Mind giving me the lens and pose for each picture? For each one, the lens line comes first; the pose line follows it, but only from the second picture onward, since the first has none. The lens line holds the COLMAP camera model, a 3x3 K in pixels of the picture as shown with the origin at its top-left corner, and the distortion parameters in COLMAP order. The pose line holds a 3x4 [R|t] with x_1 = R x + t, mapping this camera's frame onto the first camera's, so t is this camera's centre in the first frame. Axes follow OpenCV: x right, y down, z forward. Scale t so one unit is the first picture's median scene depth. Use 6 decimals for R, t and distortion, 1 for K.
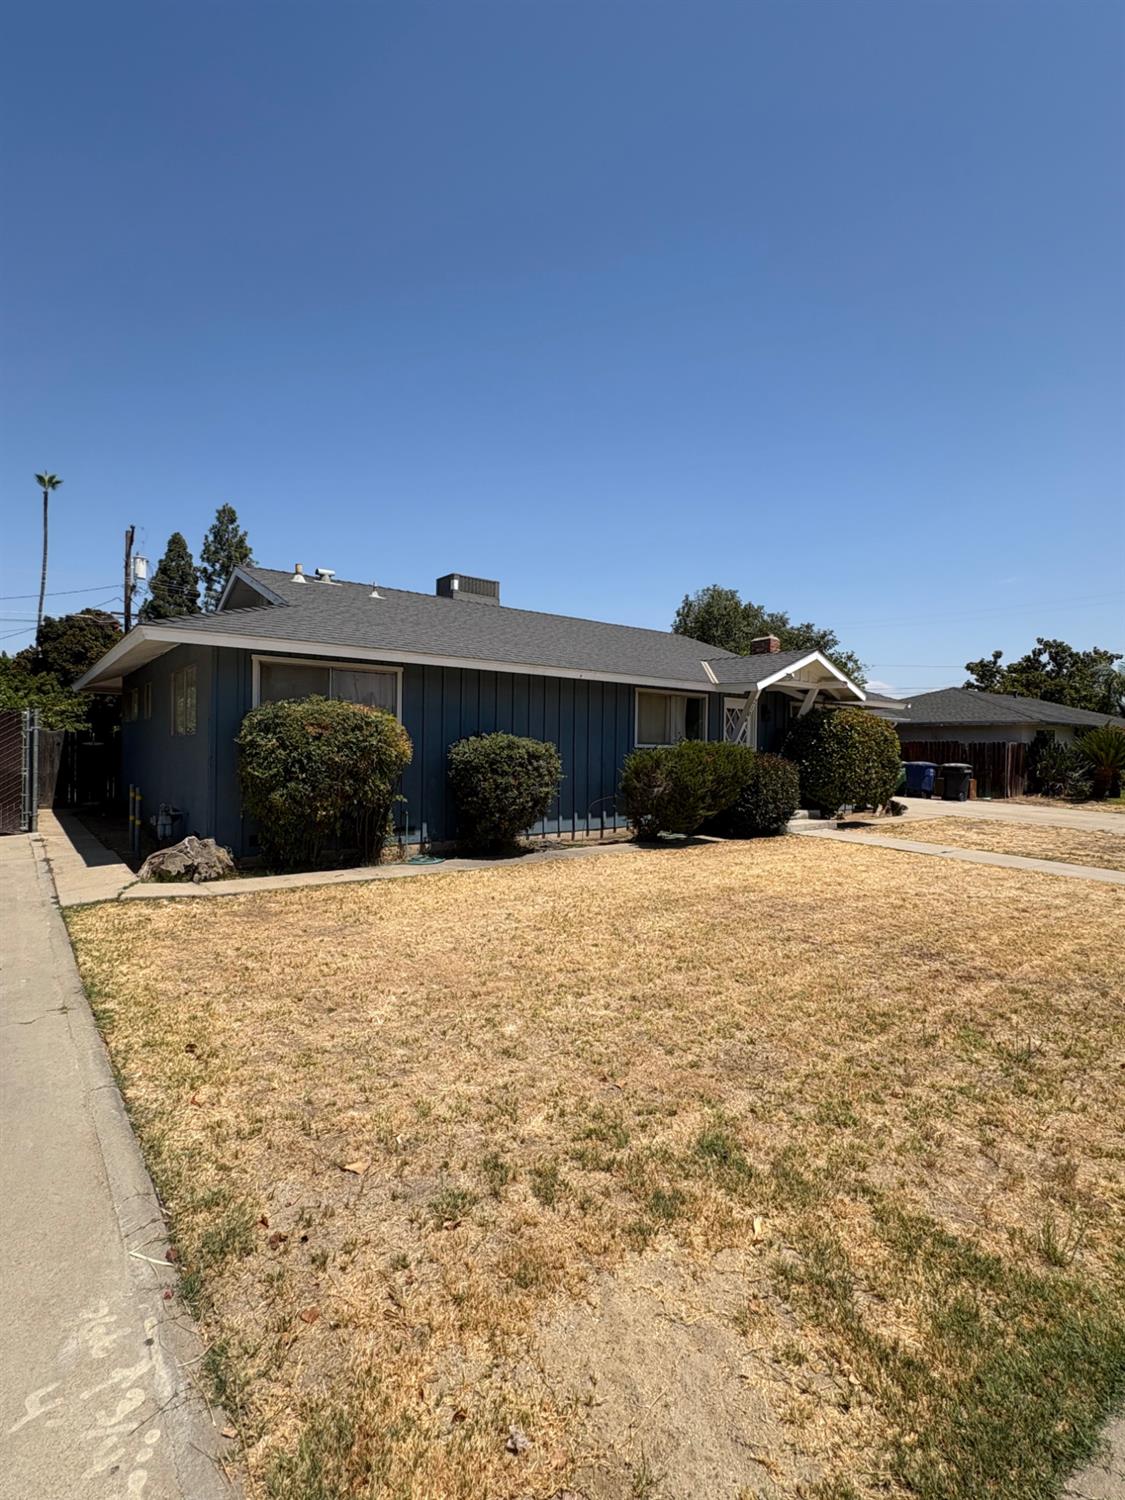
lens RADIAL K [[689.8, 0, 564.7], [0, 689.8, 744.1], [0, 0, 1]] dist [-0.001094, -0.000120]
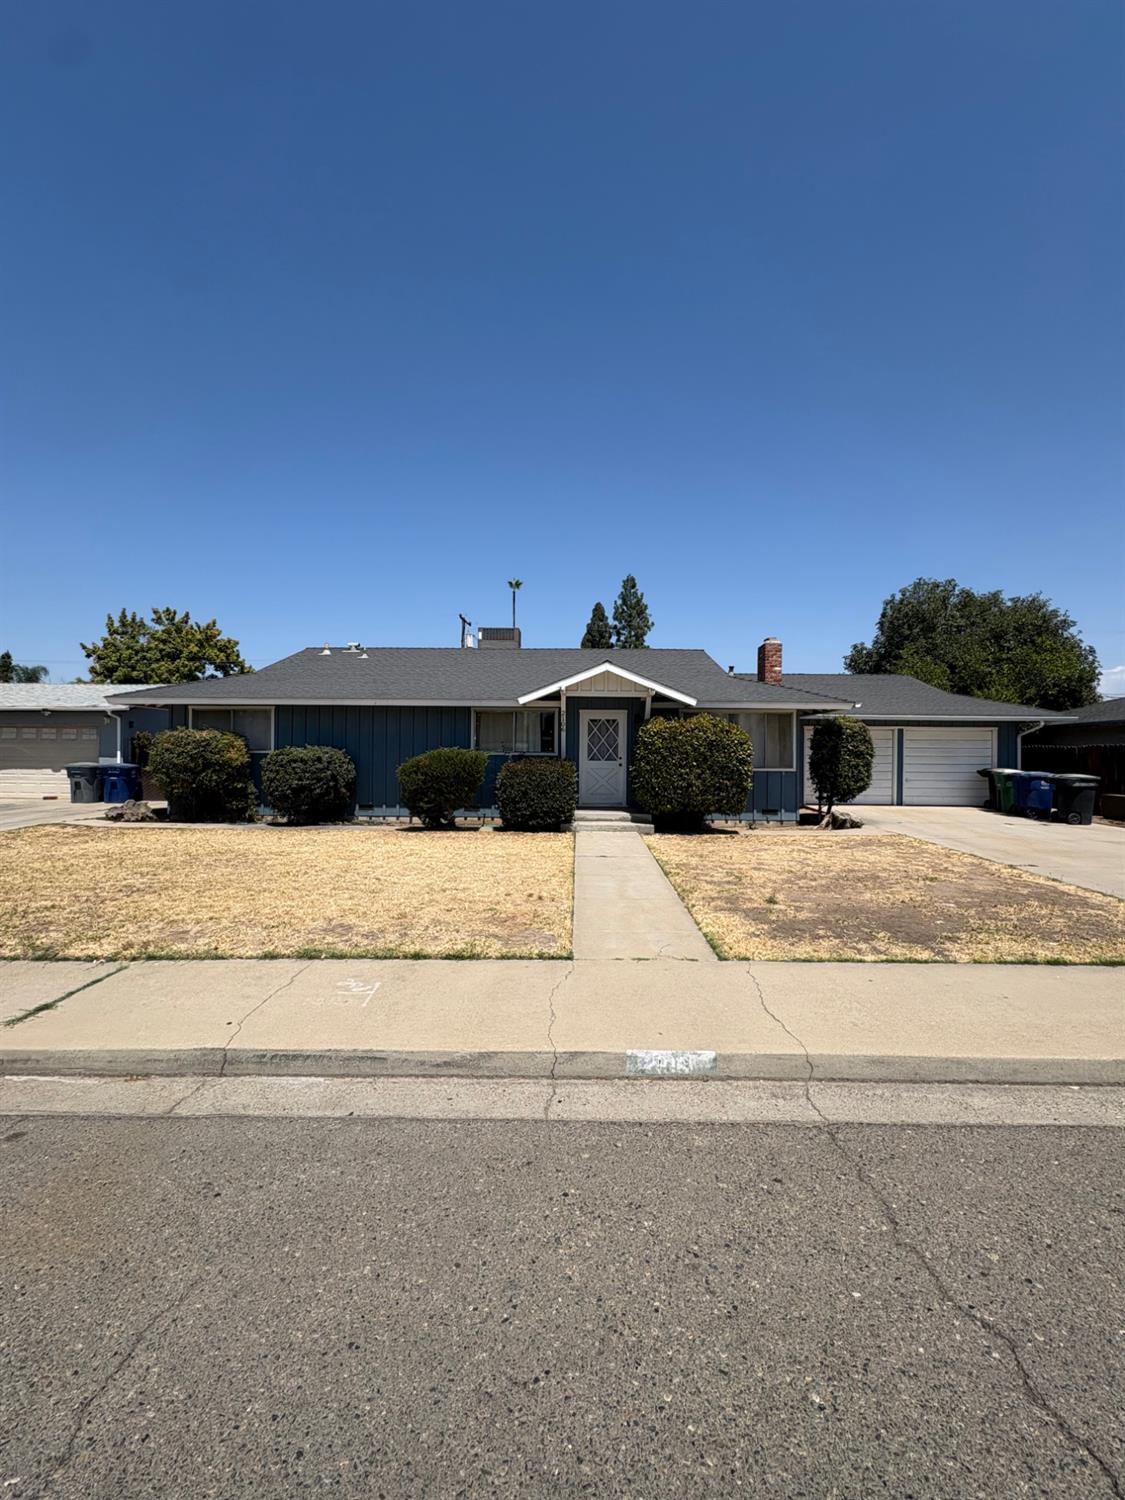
lens RADIAL K [[598.0, 0, 583.4], [0, 598.0, 748.8], [0, 0, 1]] dist [-0.000129, -0.000068]
pose [[0.788720, -0.012805, -0.614619, 0.183967], [0.006047, 0.999896, -0.013071, 0.001799], [0.614722, 0.006592, 0.788716, 0.050347]]
